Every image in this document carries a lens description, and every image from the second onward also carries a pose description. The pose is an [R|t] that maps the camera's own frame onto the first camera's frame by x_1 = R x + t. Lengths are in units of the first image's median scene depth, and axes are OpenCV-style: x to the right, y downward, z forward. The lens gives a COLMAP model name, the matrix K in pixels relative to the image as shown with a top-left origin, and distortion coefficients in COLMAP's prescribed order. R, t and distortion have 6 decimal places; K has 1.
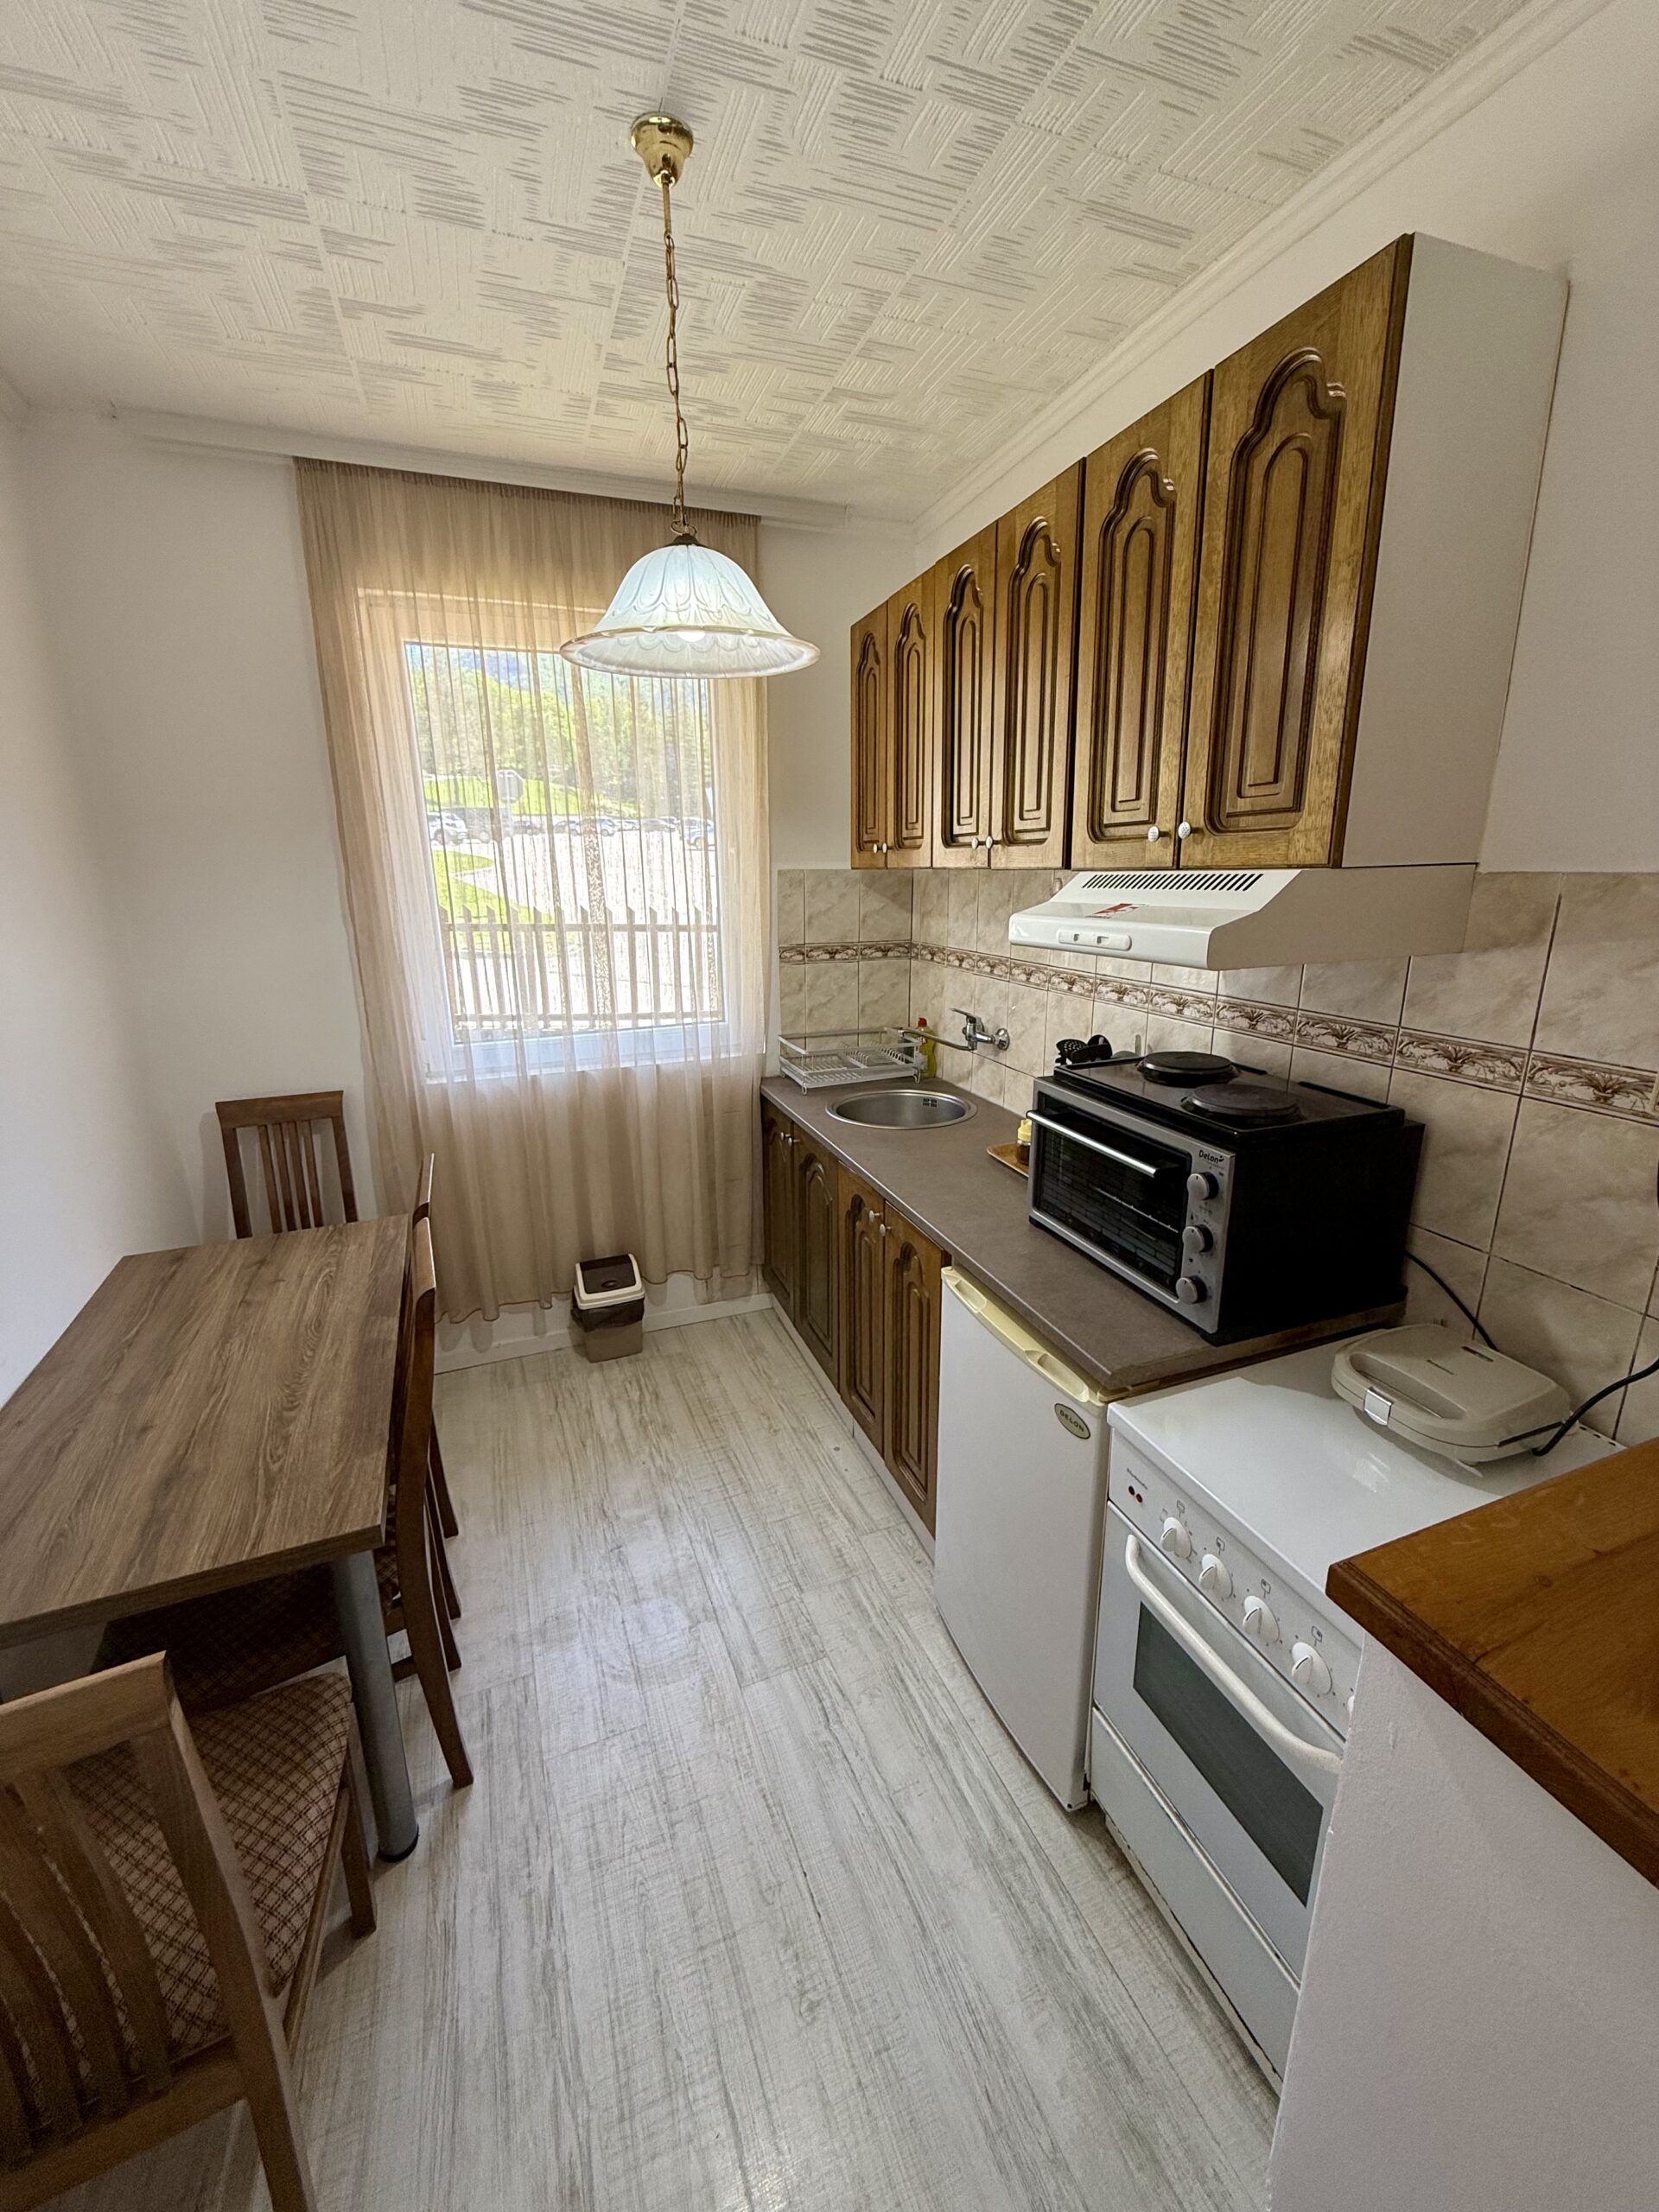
lens RADIAL K [[884.0, 0, 829.8], [0, 884.0, 1095.3], [0, 0, 1]] dist [-0.001684, 0.000303]
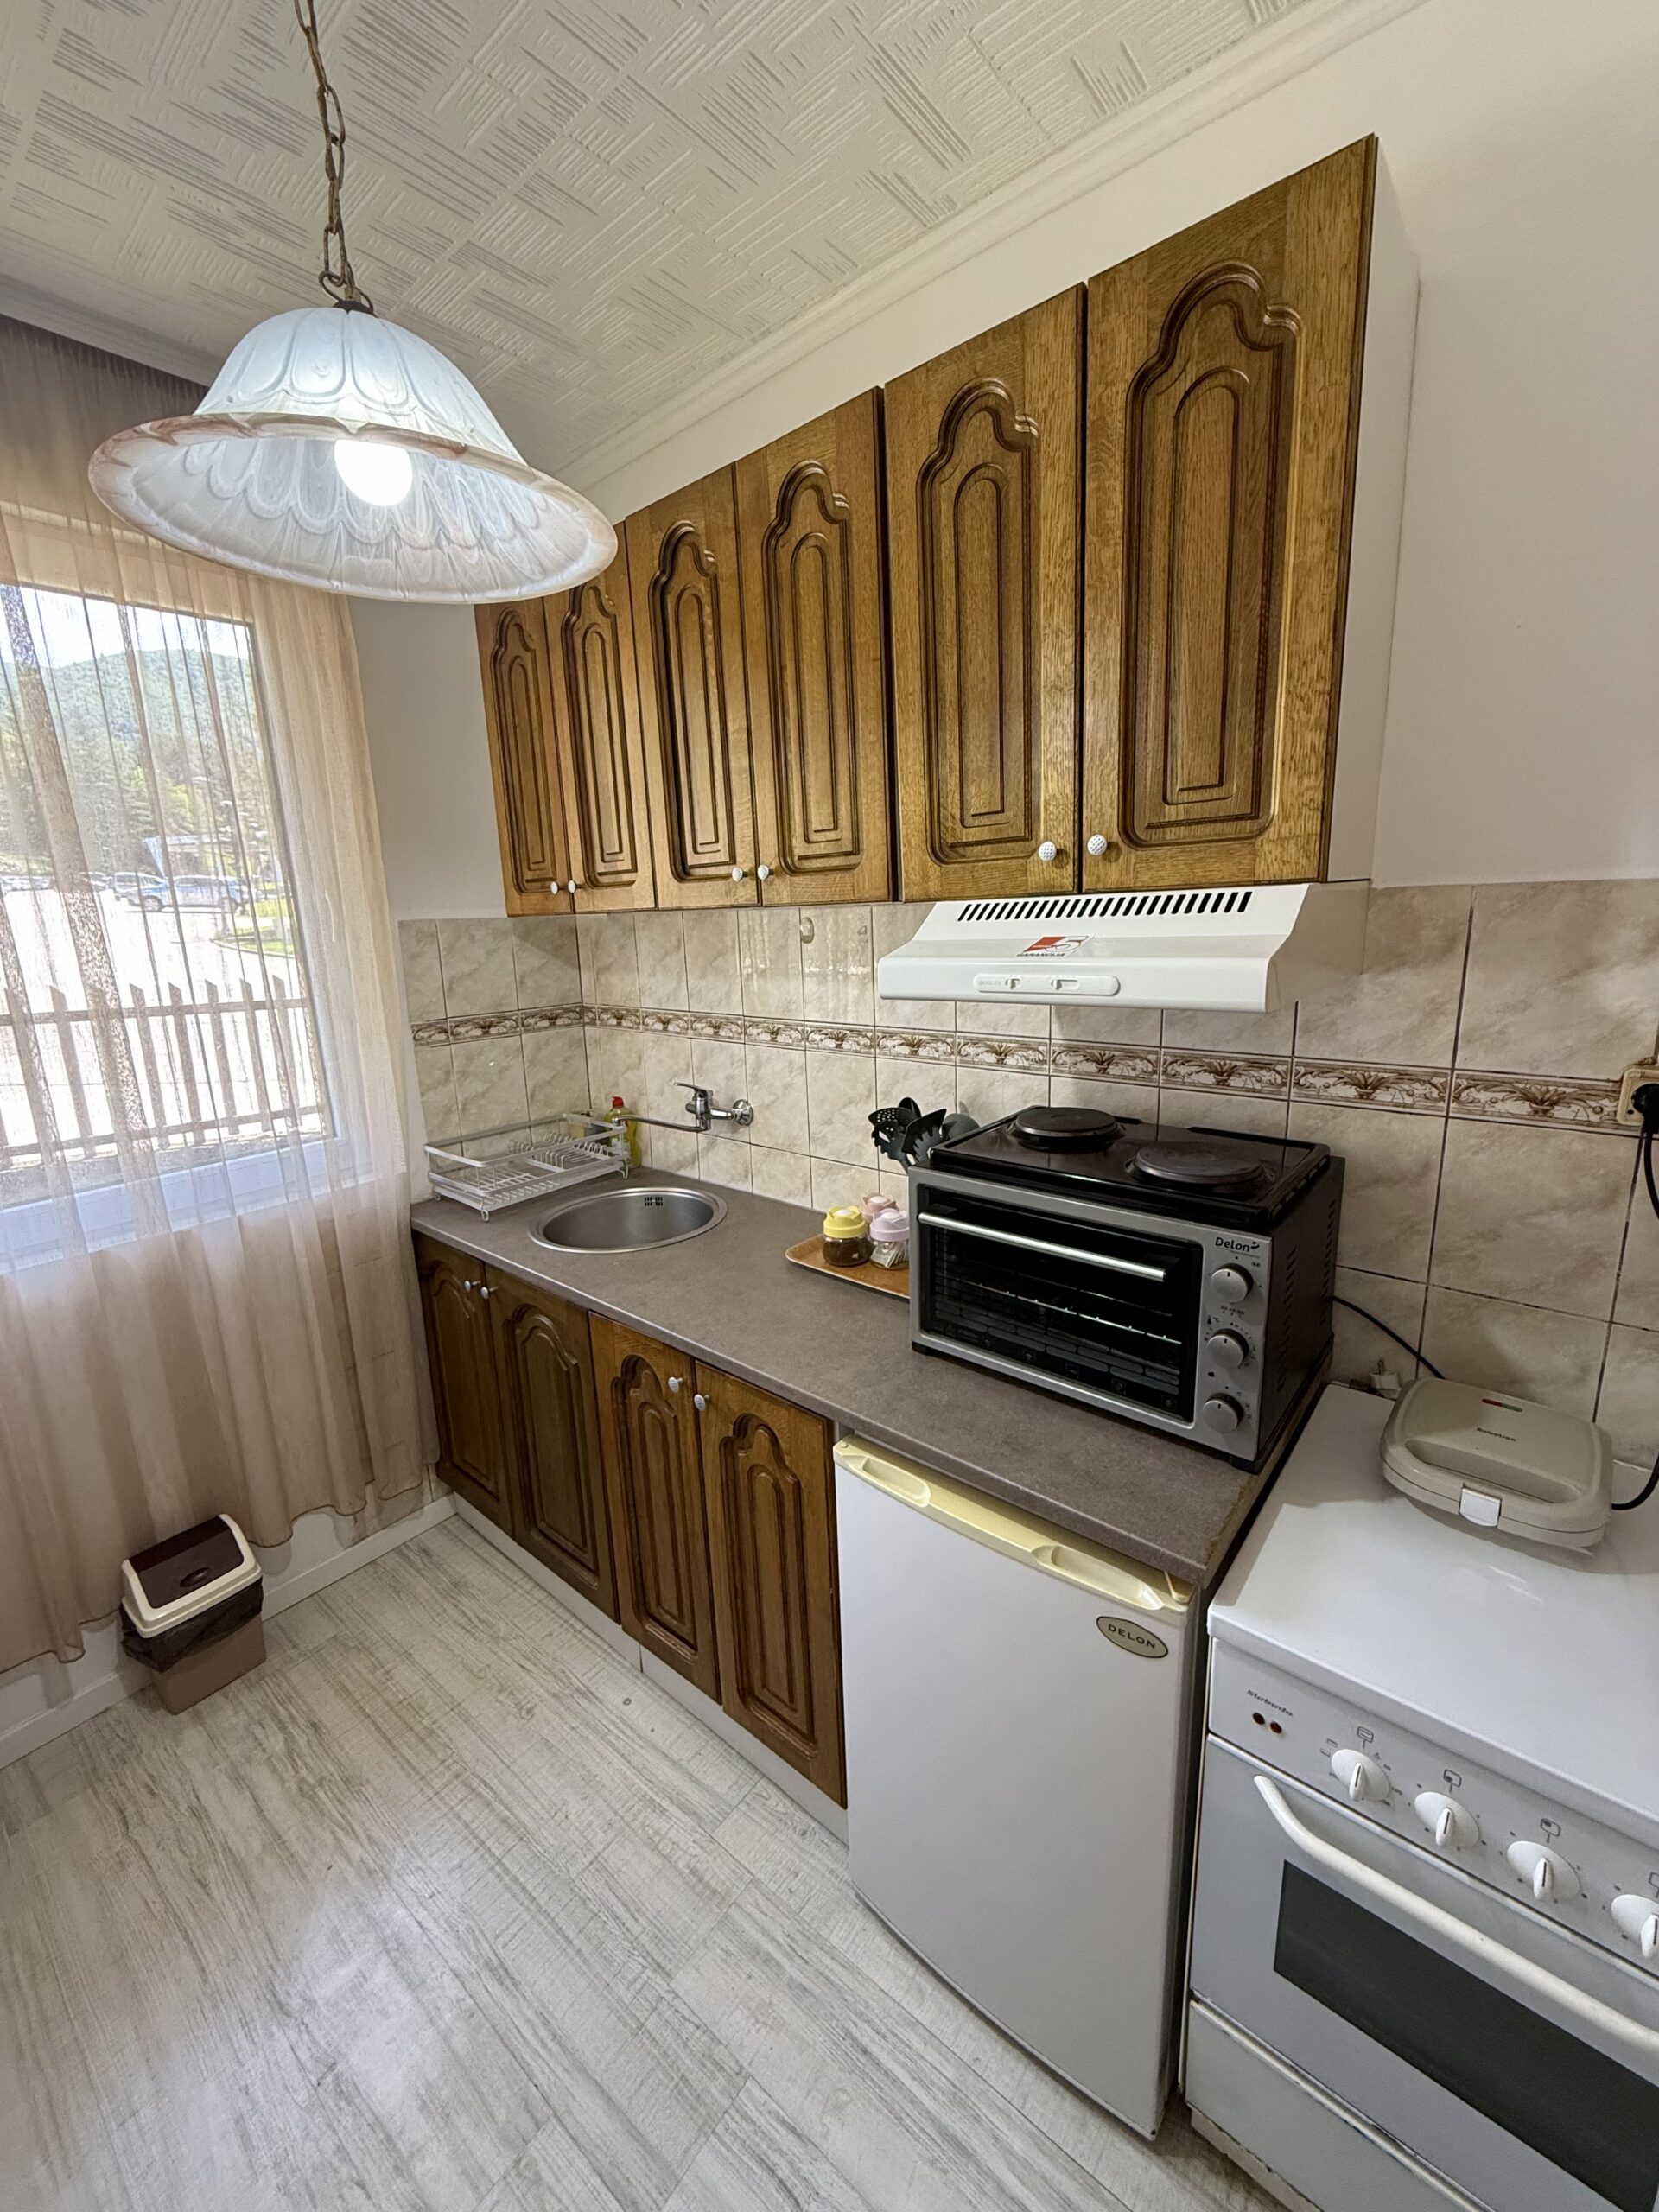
lens RADIAL K [[884.0, 0, 834.7], [0, 884.0, 1095.5], [0, 0, 1]] dist [-0.001684, 0.000303]
pose [[0.871412, -0.122405, 0.475036, -0.178553], [0.149064, 0.988651, -0.018694, -0.074497], [-0.467356, 0.087101, 0.879768, 0.334747]]
